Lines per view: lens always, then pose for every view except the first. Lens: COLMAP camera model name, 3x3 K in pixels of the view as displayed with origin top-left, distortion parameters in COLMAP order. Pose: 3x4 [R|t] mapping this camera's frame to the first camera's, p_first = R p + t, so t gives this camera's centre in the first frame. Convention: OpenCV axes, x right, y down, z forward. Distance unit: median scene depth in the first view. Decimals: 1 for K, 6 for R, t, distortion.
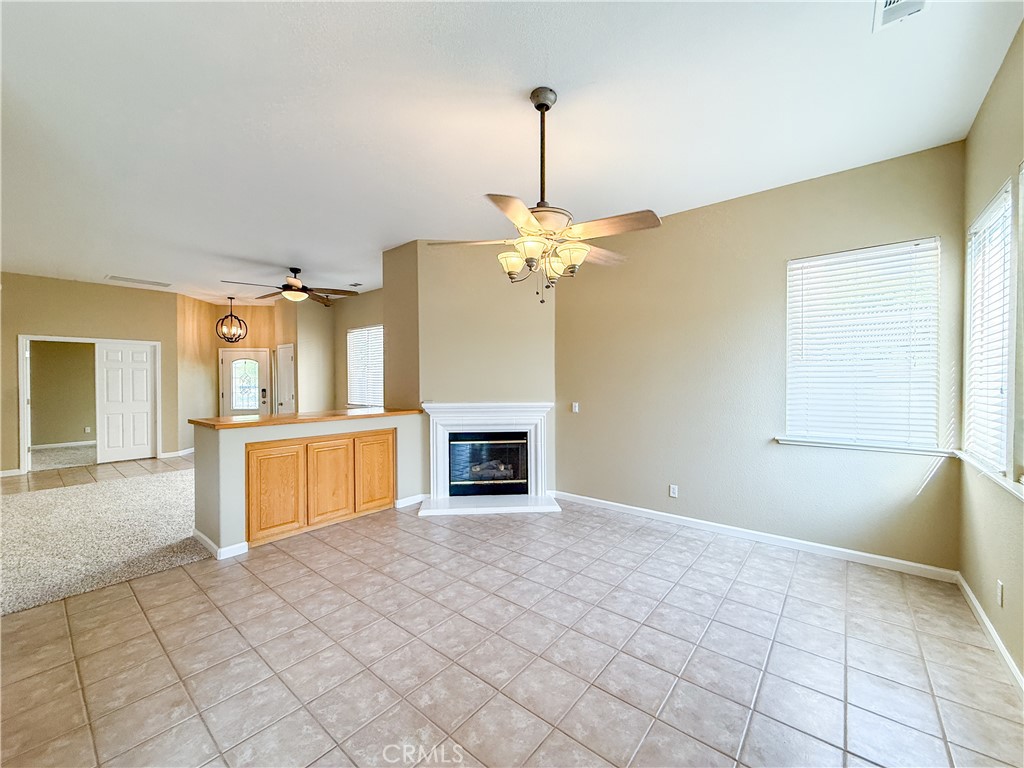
lens RADIAL K [[408.8, 0, 509.8], [0, 408.8, 383.5], [0, 0, 1]] dist [0.002437, 0.000426]
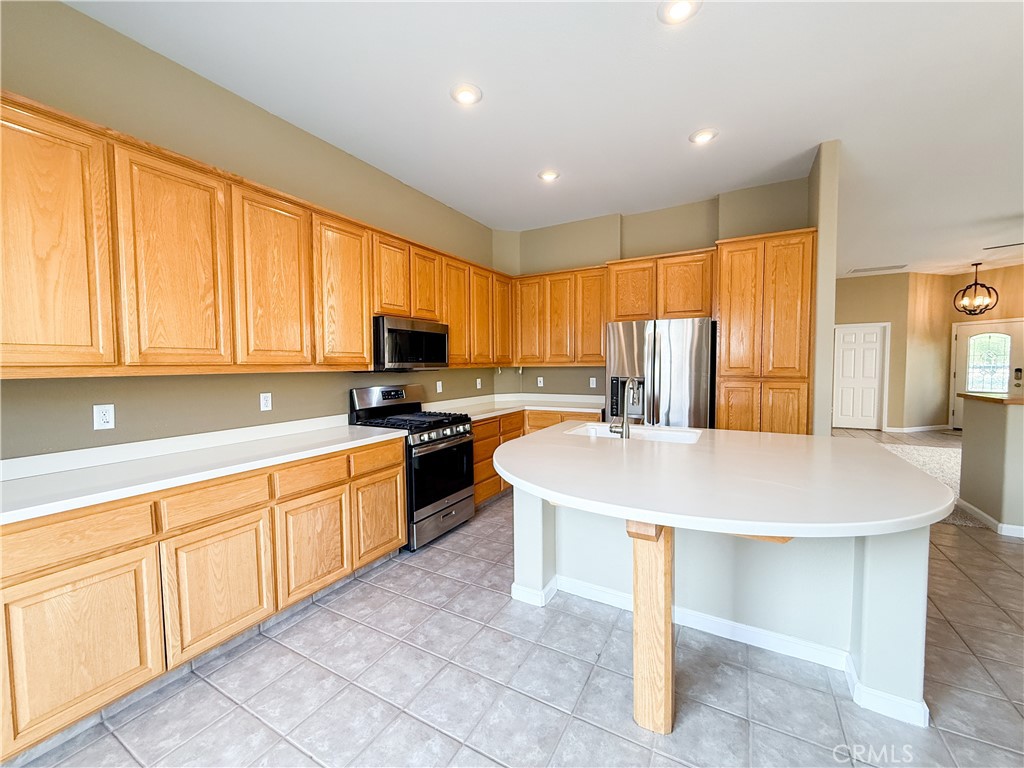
lens RADIAL K [[408.8, 0, 509.7], [0, 408.8, 383.3], [0, 0, 1]] dist [0.002437, 0.000426]
pose [[0.176018, 0.047149, -0.983257, 0.019880], [-0.001778, 0.998866, 0.047579, 0.006503], [0.984385, -0.006627, 0.175902, -0.142108]]
